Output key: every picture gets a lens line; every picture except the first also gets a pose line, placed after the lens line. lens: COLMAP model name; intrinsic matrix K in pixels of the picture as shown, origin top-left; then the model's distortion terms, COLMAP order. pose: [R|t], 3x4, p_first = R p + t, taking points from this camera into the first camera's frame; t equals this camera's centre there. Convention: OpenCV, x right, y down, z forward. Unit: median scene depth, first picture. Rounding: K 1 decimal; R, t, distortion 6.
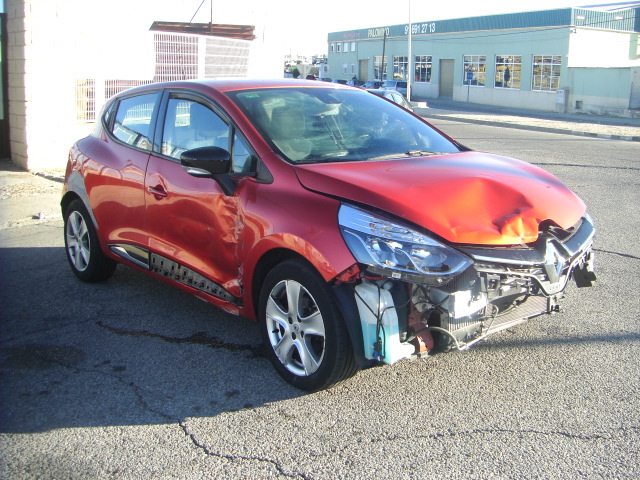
lens RADIAL K [[728.2, 0, 368.2], [0, 728.2, 238.3], [0, 0, 1]] dist [-0.193485, 0.162415]
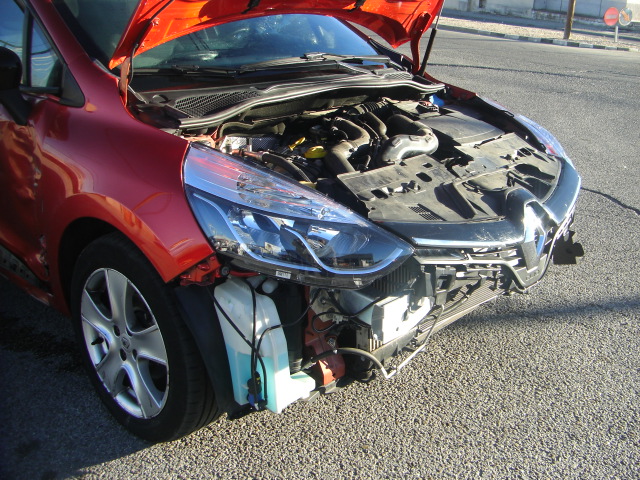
lens RADIAL K [[728.2, 0, 368.2], [0, 728.2, 238.3], [0, 0, 1]] dist [-0.193485, 0.162415]
pose [[0.990108, -0.010551, 0.139912, 0.020521], [-0.009082, 0.990258, 0.138945, -0.048004], [-0.140015, -0.138841, 0.980367, 0.350162]]
